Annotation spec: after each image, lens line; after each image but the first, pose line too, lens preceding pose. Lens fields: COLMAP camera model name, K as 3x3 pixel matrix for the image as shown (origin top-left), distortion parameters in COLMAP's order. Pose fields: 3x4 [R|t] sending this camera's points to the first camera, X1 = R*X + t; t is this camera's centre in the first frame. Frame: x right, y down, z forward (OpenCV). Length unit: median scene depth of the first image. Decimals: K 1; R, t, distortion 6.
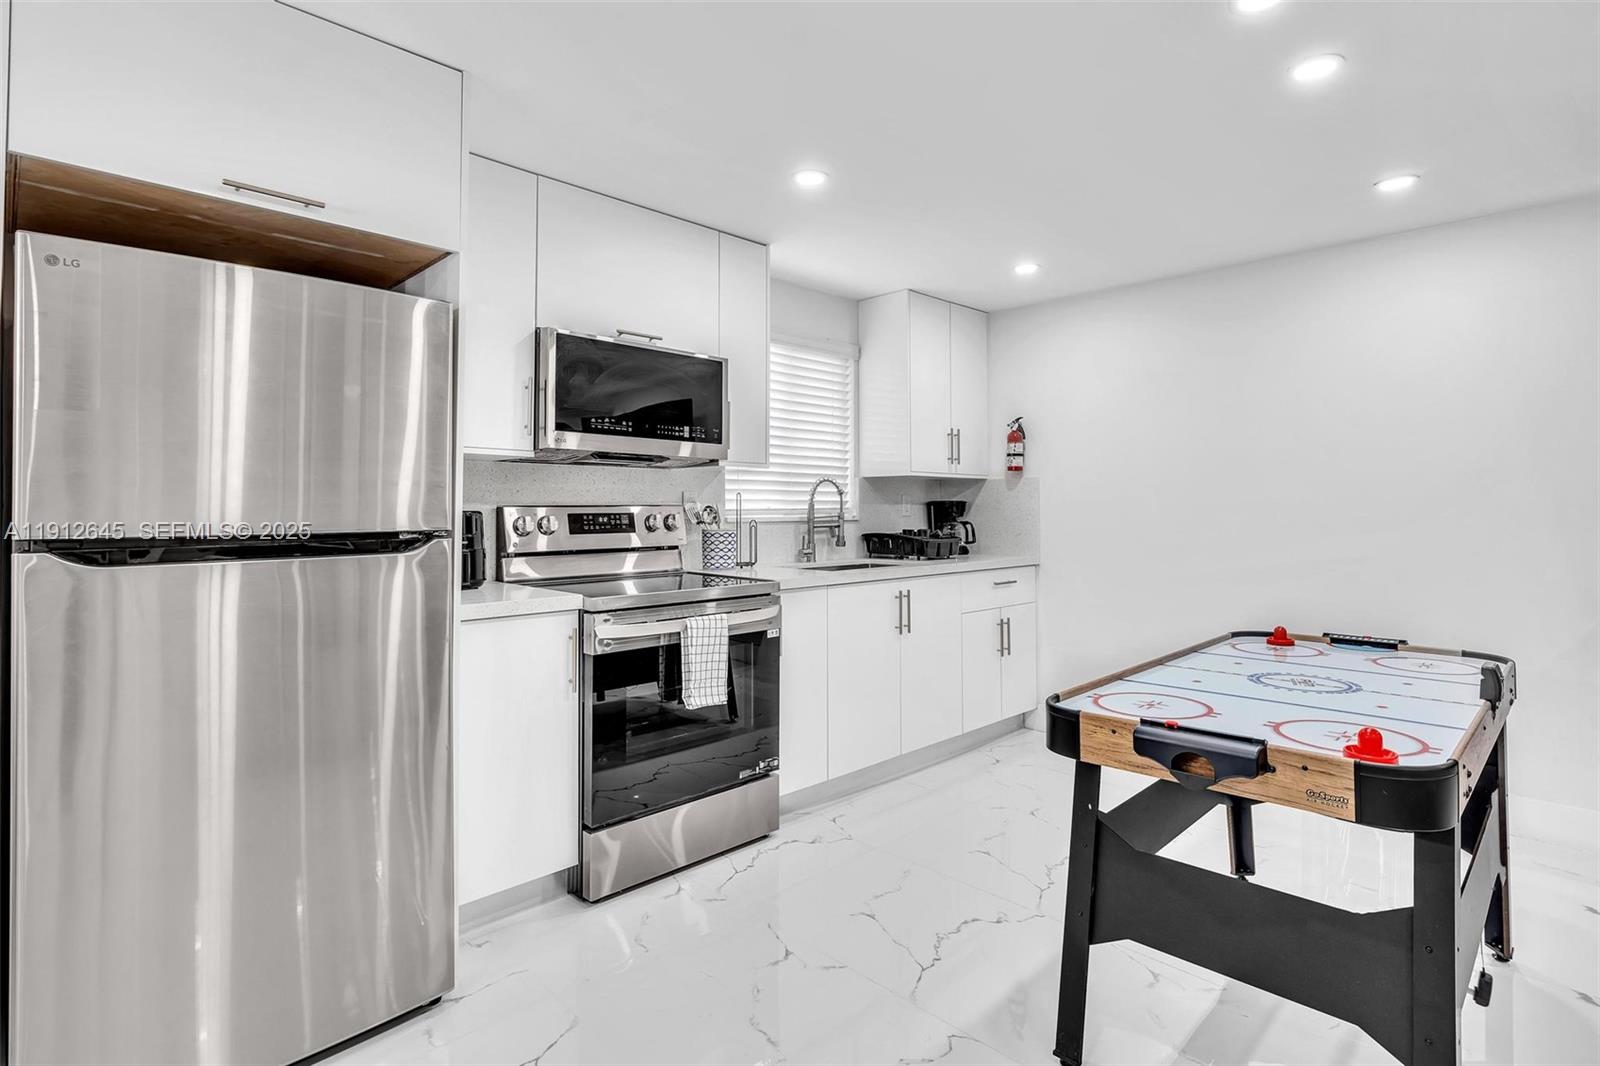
lens RADIAL K [[795.9, 0, 799.2], [0, 795.9, 493.9], [0, 0, 1]] dist [-0.000917, 0.000377]
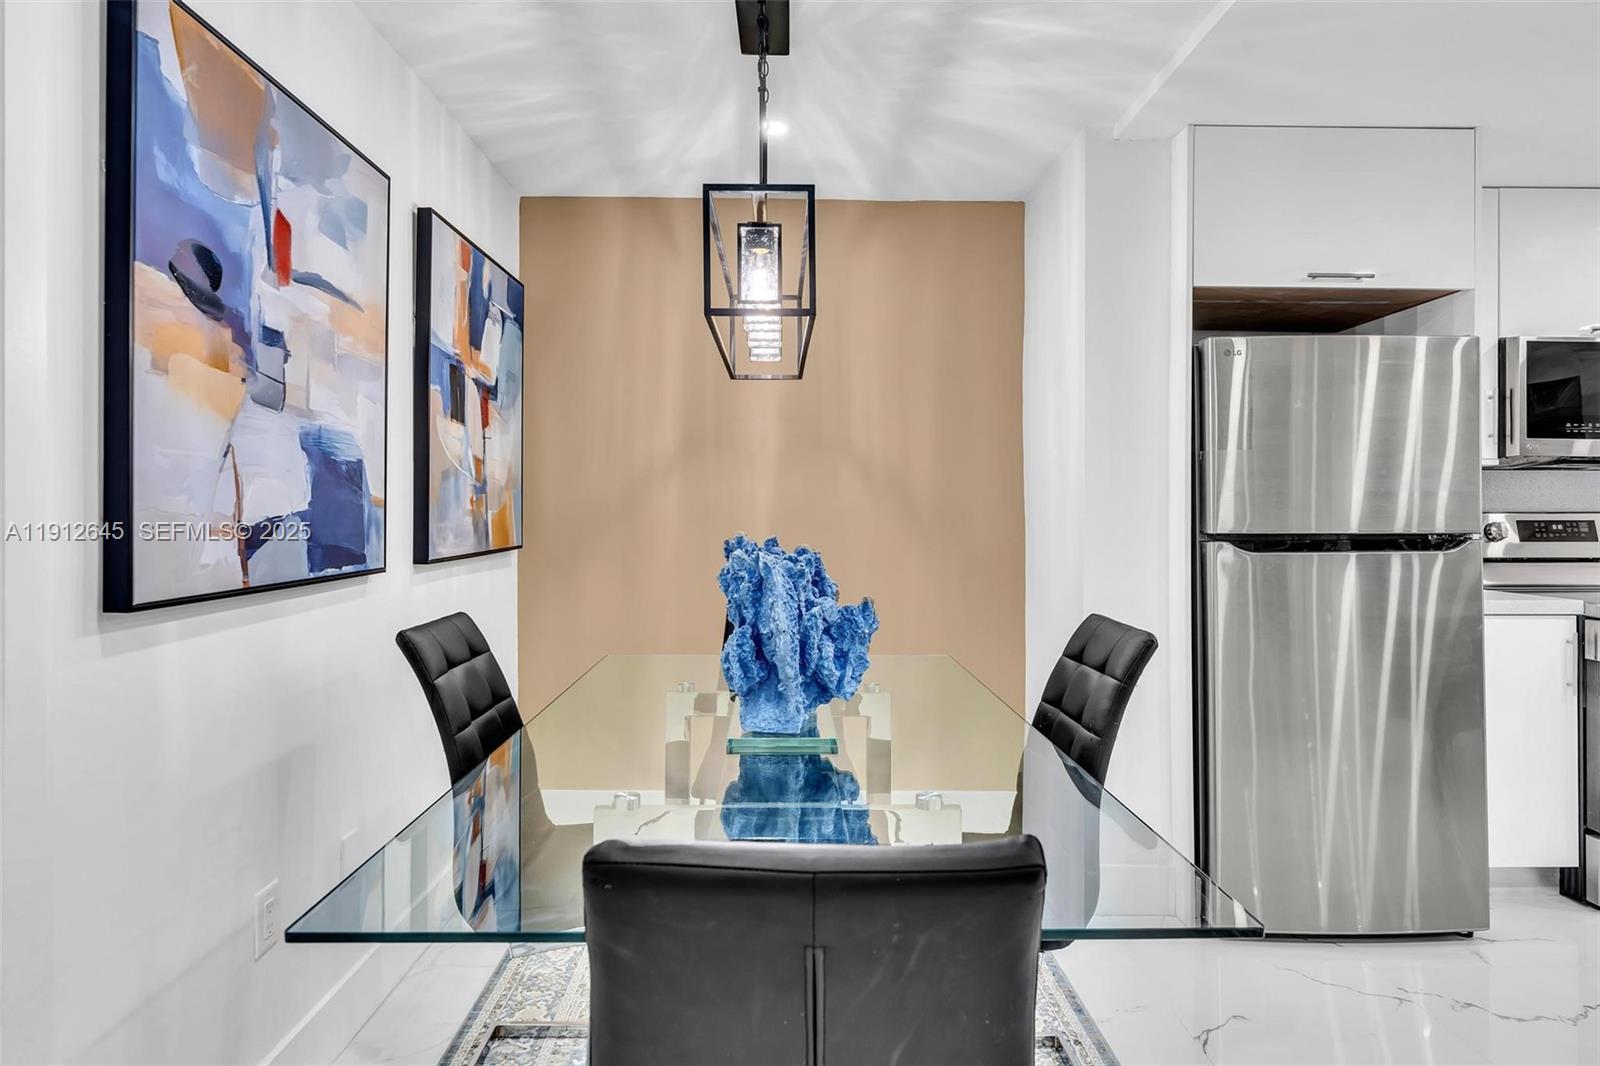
lens RADIAL K [[904.7, 0, 799.8], [0, 904.7, 507.8], [0, 0, 1]] dist [0.003643, 0.002461]
pose [[0.724968, -0.002842, -0.688777, -0.156196], [0.009620, 0.999936, 0.005999, -0.005765], [0.688716, -0.010975, 0.724949, -0.404761]]
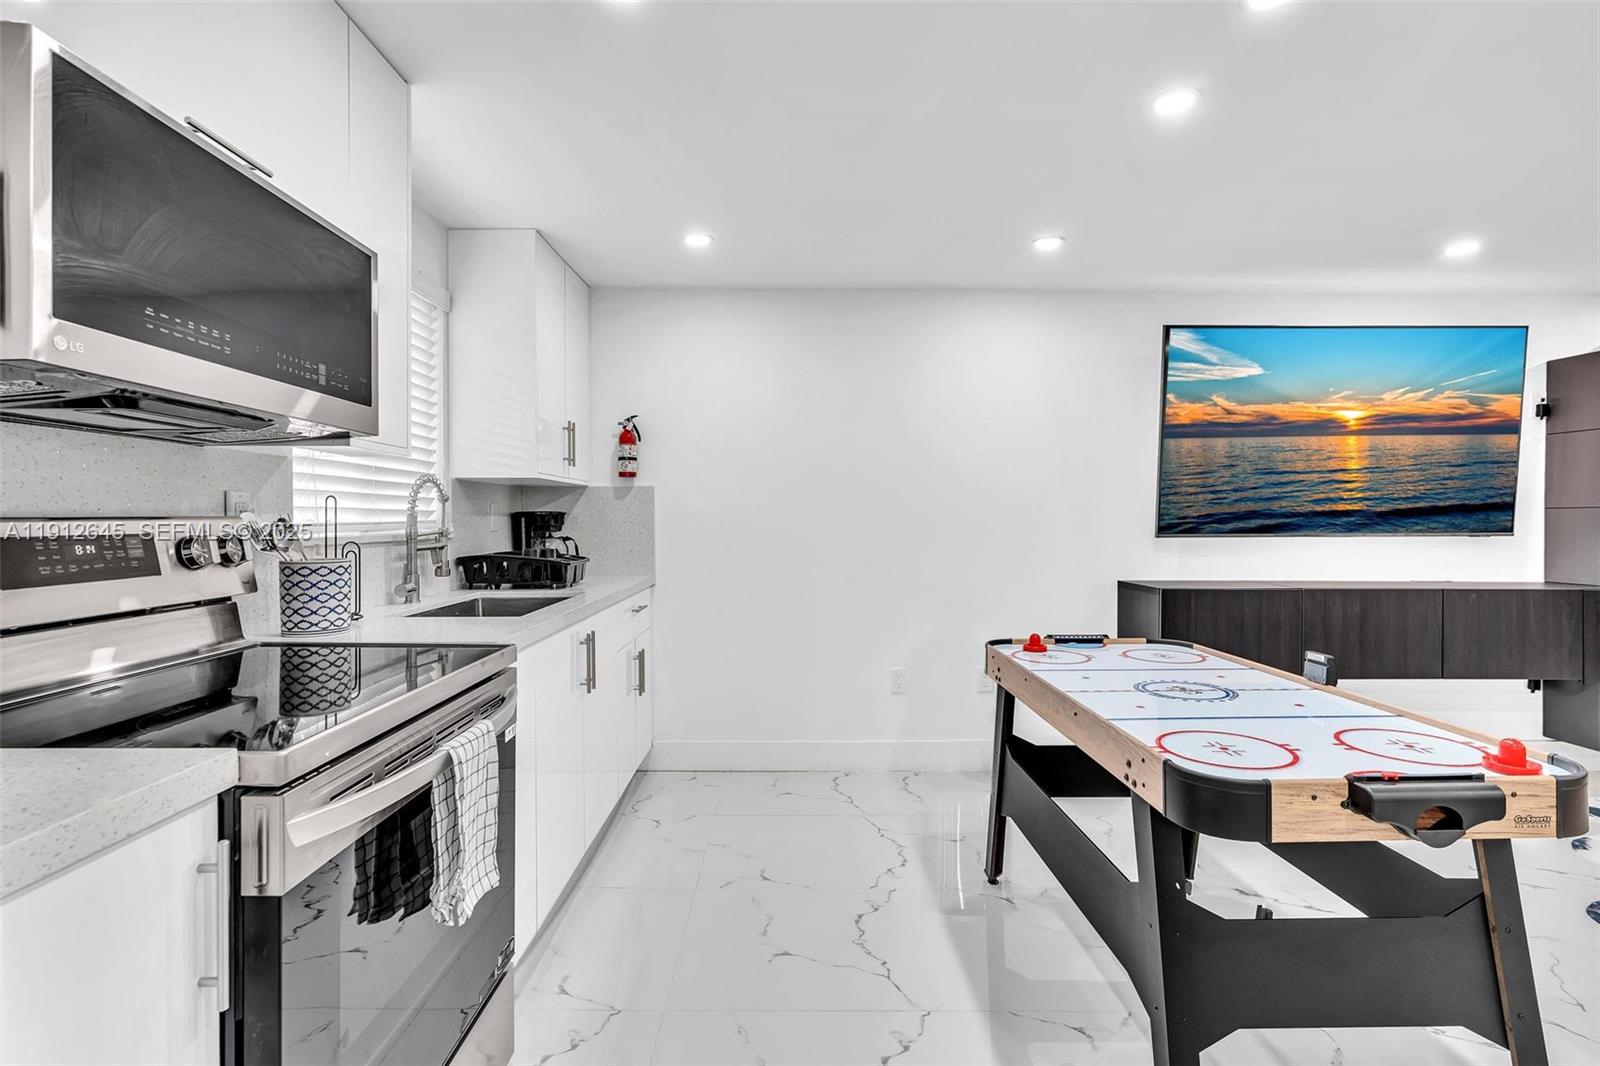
lens RADIAL K [[751.7, 0, 795.4], [0, 751.7, 523.9], [0, 0, 1]] dist [-0.001849, 0.000299]
pose [[0.697785, -0.004353, 0.716294, -0.270335], [-0.013588, 0.999721, 0.019313, 0.004784], [-0.716178, -0.023209, 0.697532, 0.434027]]
